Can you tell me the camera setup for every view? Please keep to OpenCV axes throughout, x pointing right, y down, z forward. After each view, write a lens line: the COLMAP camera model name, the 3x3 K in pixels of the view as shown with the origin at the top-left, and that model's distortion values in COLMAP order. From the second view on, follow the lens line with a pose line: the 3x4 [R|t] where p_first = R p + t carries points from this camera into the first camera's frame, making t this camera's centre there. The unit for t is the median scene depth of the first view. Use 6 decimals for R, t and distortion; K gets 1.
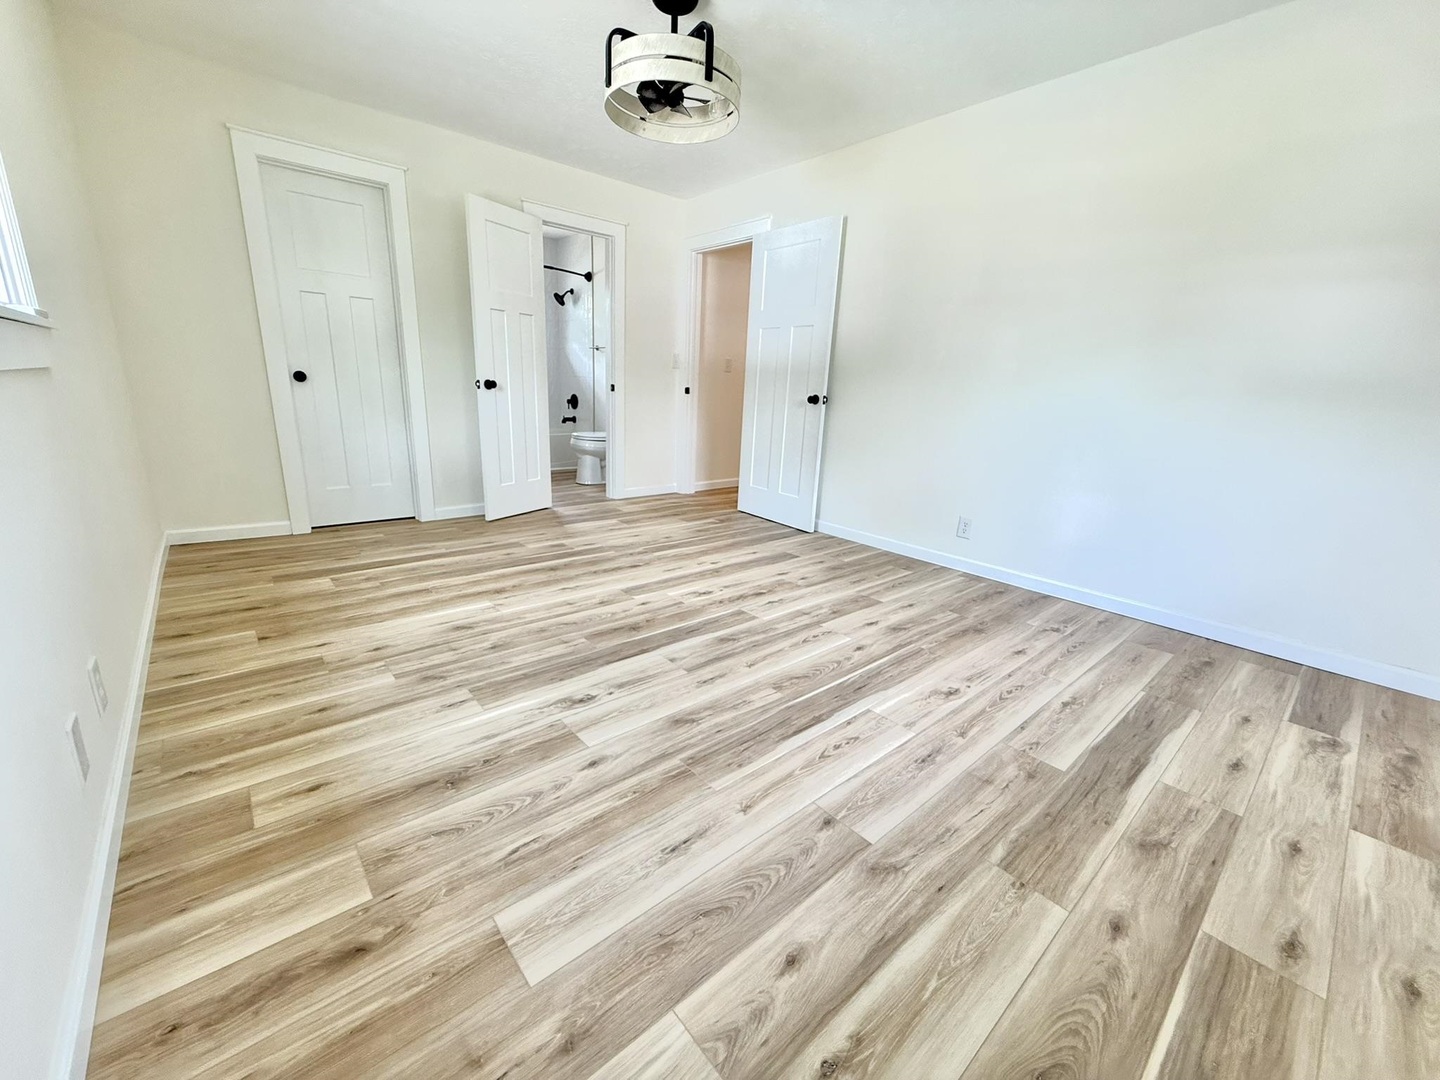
lens RADIAL K [[574.9, 0, 714.9], [0, 574.9, 540.0], [0, 0, 1]] dist [-0.001420, 0.000482]
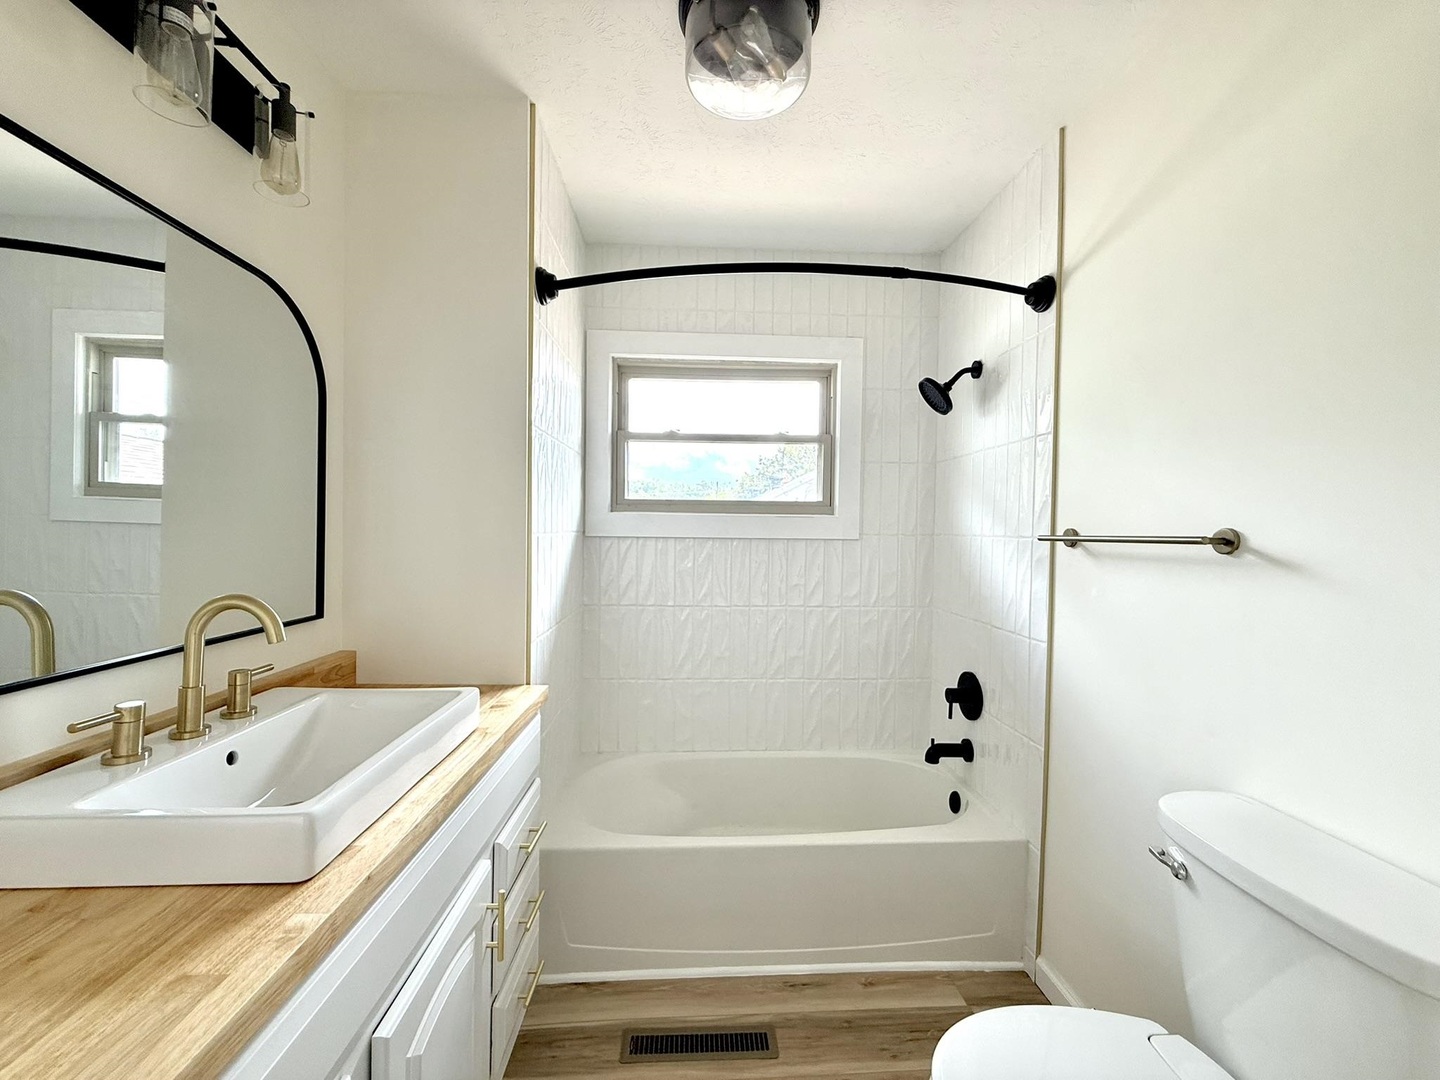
lens RADIAL K [[574.9, 0, 714.9], [0, 574.9, 540.0], [0, 0, 1]] dist [-0.001420, 0.000482]
pose [[0.783066, -0.020310, -0.621607, -0.164871], [-0.147957, 0.964689, -0.217908, -0.246267], [0.604083, 0.262607, 0.752410, 0.690571]]
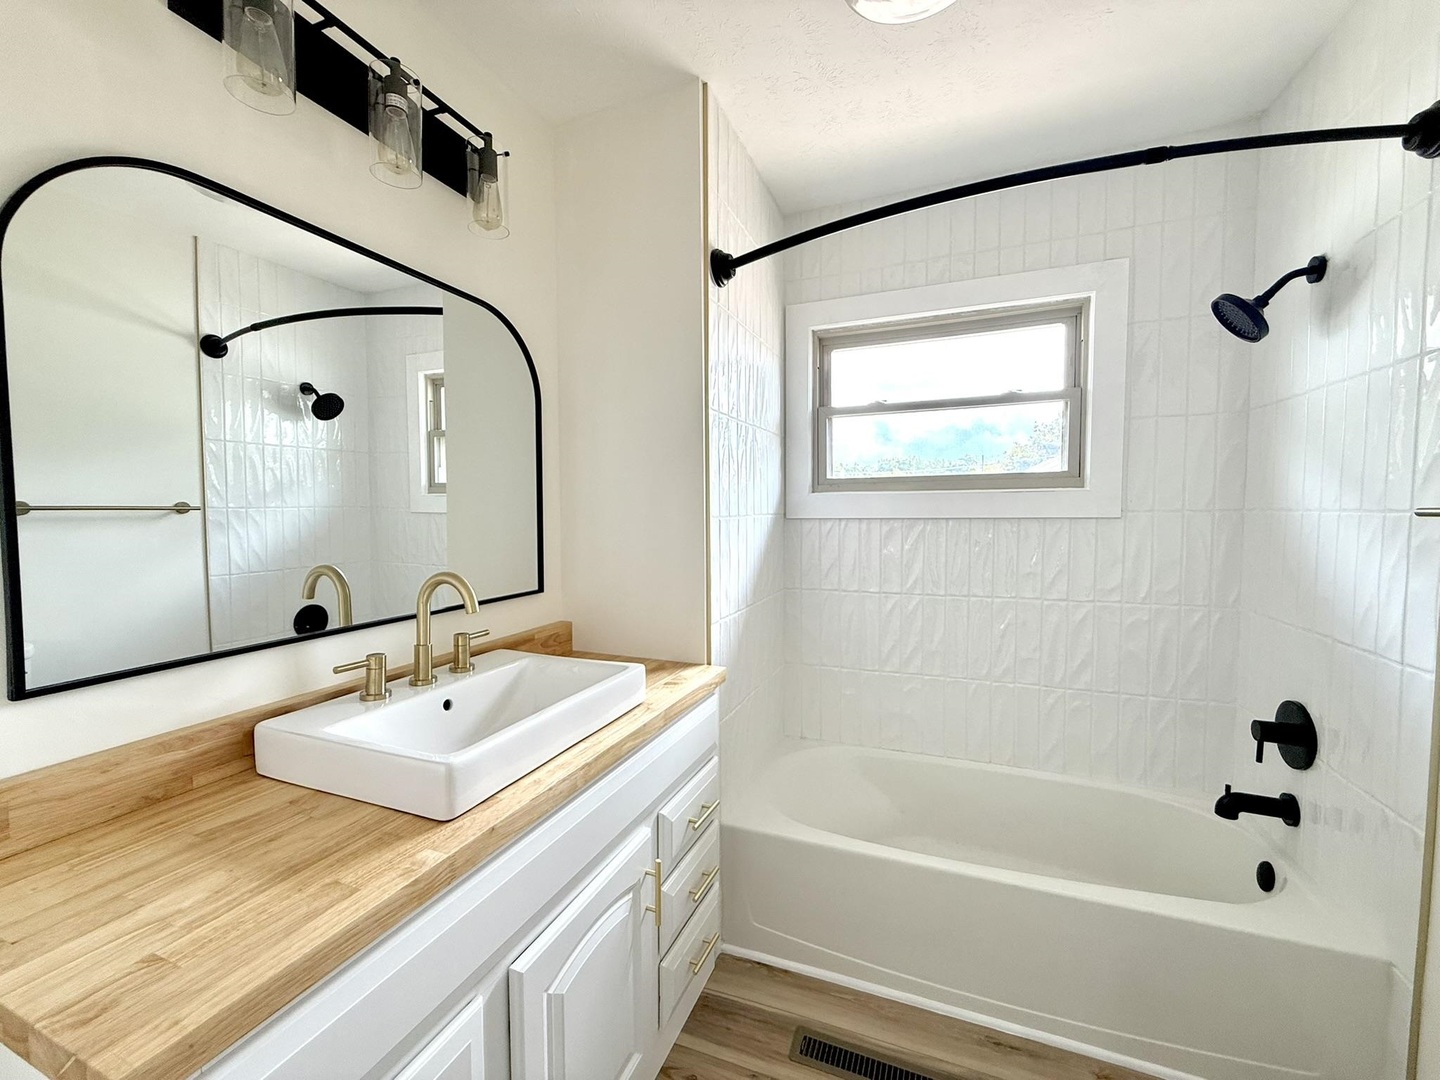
lens RADIAL K [[574.9, 0, 714.9], [0, 574.9, 540.0], [0, 0, 1]] dist [-0.001420, 0.000482]
pose [[0.453145, 0.001117, -0.891436, -0.155460], [-0.213436, 0.971049, -0.107280, -0.255067], [0.865508, 0.238878, 0.440265, 0.722366]]
